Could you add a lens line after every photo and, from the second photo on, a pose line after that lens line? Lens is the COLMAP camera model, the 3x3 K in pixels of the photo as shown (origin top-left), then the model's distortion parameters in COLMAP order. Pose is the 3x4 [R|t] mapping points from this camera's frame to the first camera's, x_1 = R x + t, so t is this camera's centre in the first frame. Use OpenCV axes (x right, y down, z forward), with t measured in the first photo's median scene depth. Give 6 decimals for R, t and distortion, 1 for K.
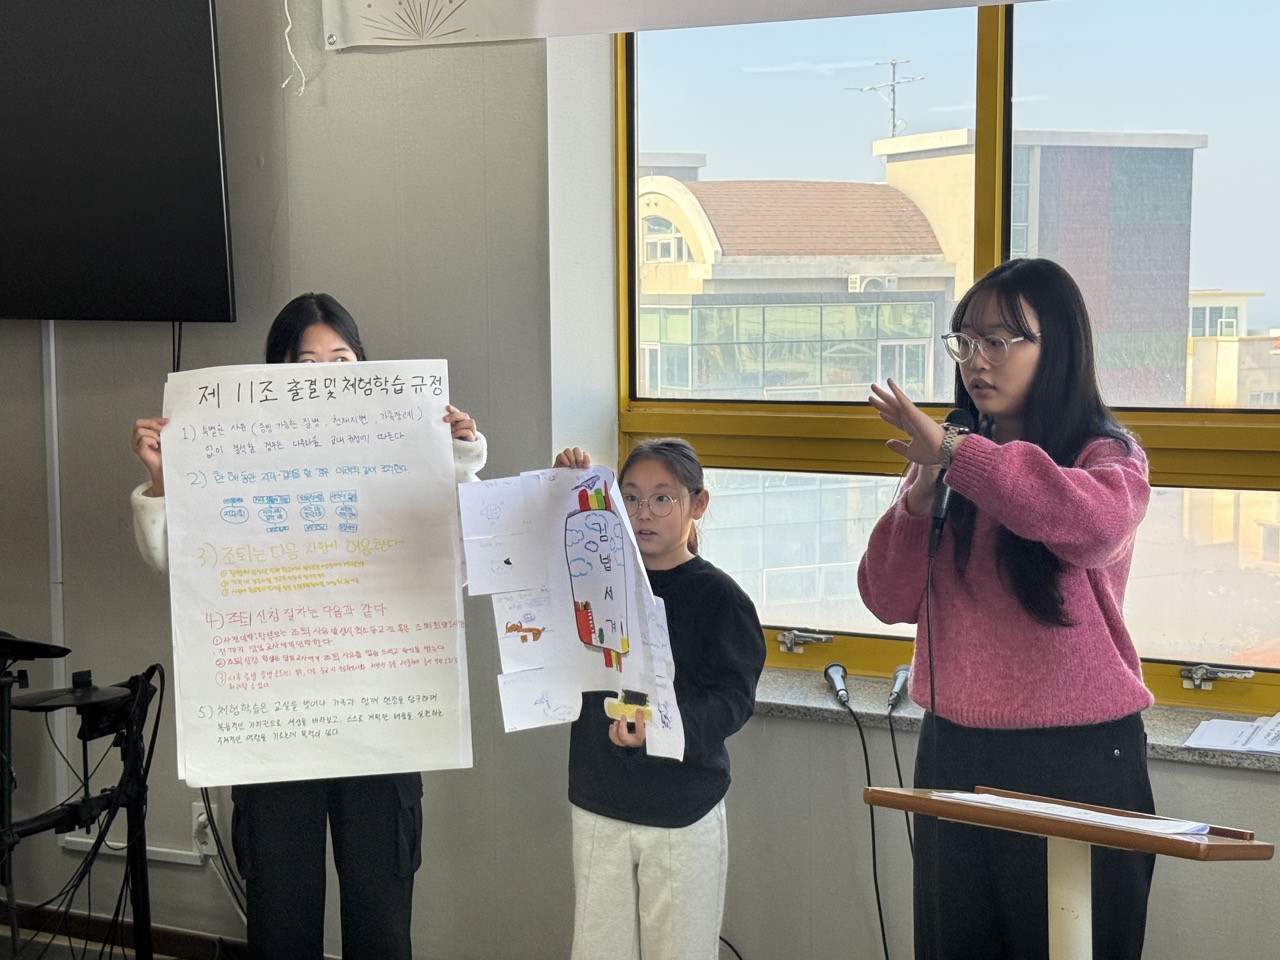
lens RADIAL K [[2040.5, 0, 628.3], [0, 2040.5, 485.6], [0, 0, 1]] dist [0.093868, 0.000000]
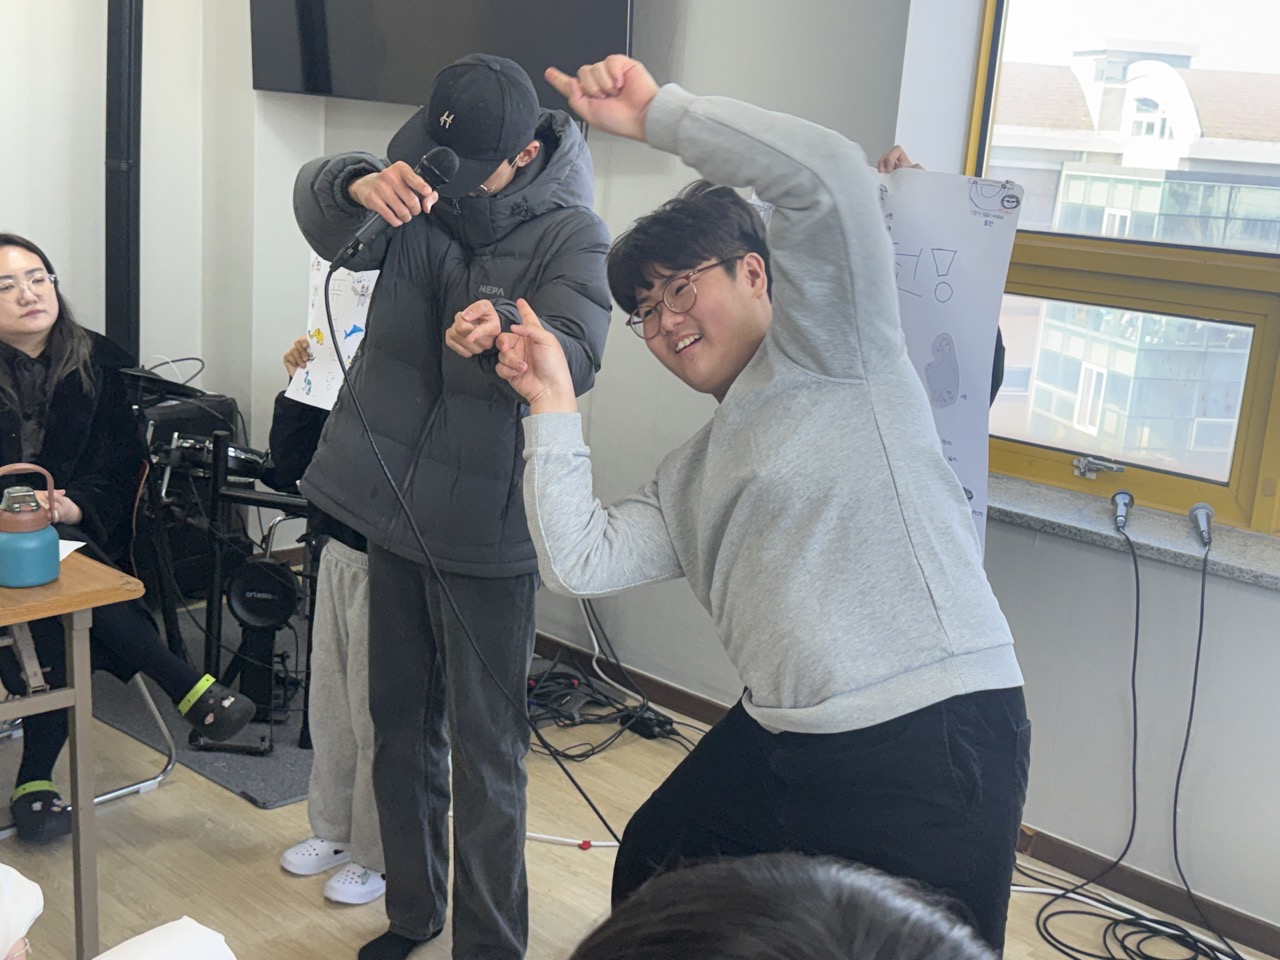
lens RADIAL K [[1670.4, 0, 645.3], [0, 1670.4, 491.2], [0, 0, 1]] dist [0.079720, 0.000000]
pose [[0.960449, 0.137195, -0.242313, 0.069175], [-0.110159, 0.986415, 0.121866, 0.006228], [0.255740, -0.090353, 0.962514, 0.083132]]
